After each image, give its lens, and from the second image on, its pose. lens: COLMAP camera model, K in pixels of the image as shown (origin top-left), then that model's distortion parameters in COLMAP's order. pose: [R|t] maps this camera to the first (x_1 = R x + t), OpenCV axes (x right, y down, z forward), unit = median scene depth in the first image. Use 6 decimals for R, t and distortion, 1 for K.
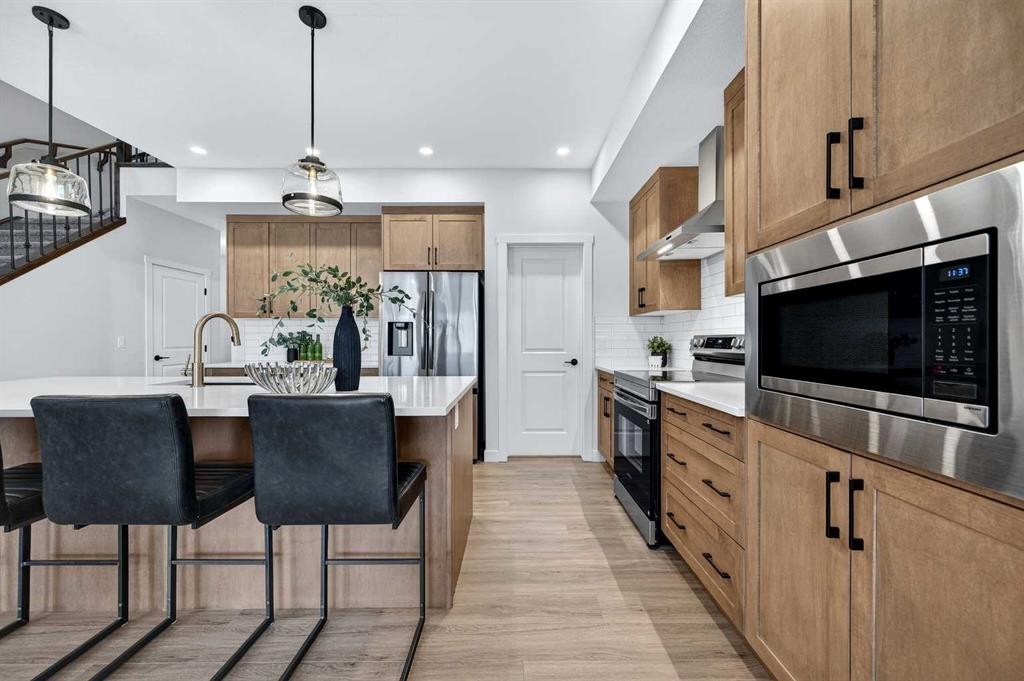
lens RADIAL K [[398.2, 0, 515.7], [0, 398.2, 342.9], [0, 0, 1]] dist [0.000793, -0.000445]
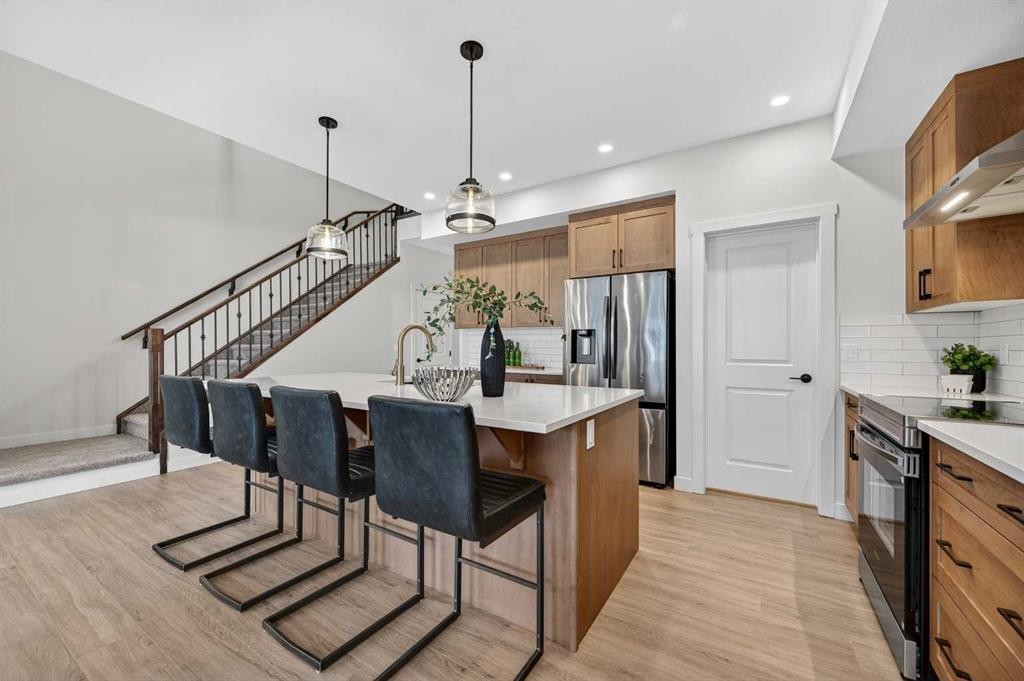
lens RADIAL K [[397.7, 0, 511.0], [0, 397.7, 346.7], [0, 0, 1]] dist [0.001011, -0.000513]
pose [[0.842724, 0.003297, -0.538336, 0.111936], [-0.008601, 0.999936, -0.007340, -0.001693], [0.538277, 0.010816, 0.842698, 0.100854]]
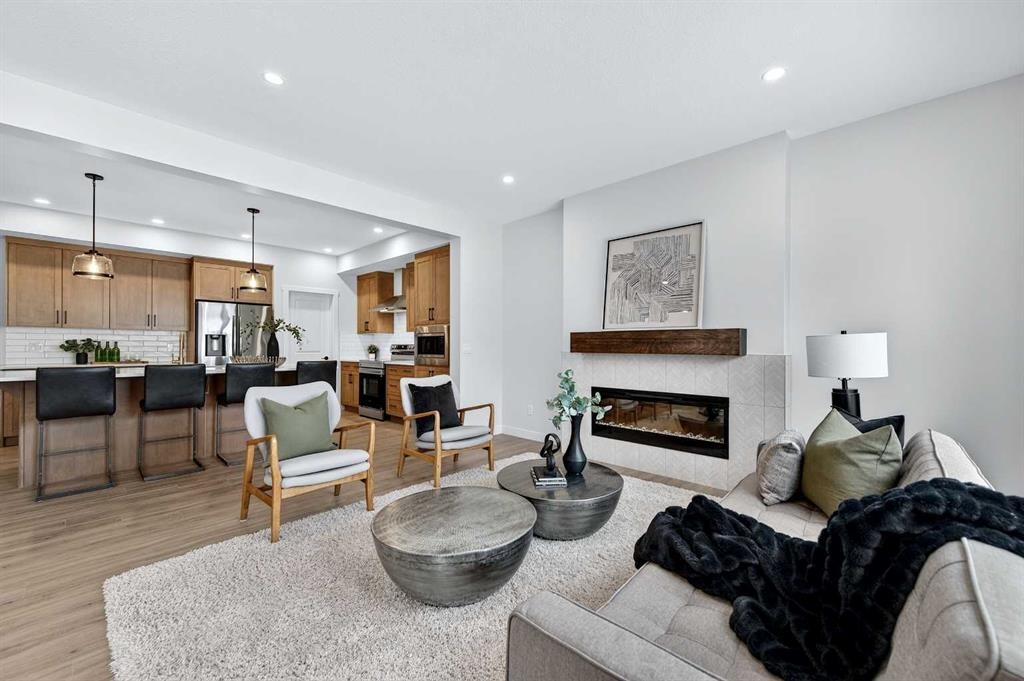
lens RADIAL K [[398.2, 0, 515.7], [0, 398.2, 342.9], [0, 0, 1]] dist [0.000793, -0.000445]
pose [[0.689279, 0.006463, 0.724467, -0.774409], [0.003650, 0.999917, -0.012394, 0.005584], [-0.724486, 0.011187, 0.689198, -1.192983]]
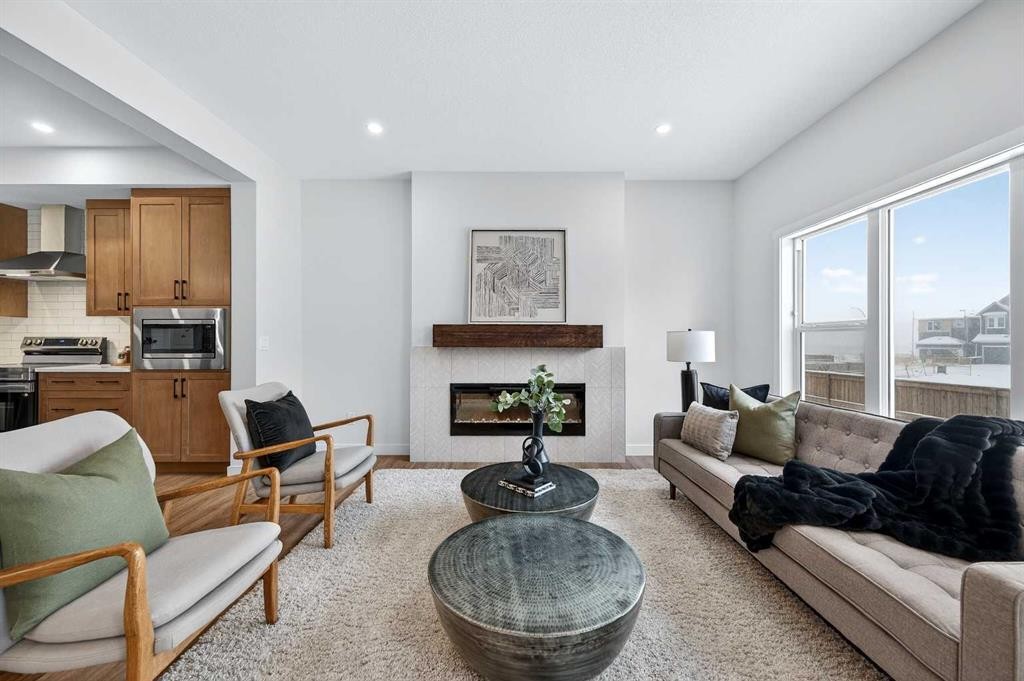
lens RADIAL K [[398.4, 0, 510.0], [0, 398.4, 337.5], [0, 0, 1]] dist [0.002086, -0.000072]
pose [[0.011339, 0.005835, 0.999919, -0.871132], [0.006006, 0.999965, -0.005904, 0.001896], [-0.999918, 0.006072, 0.011303, -0.640306]]
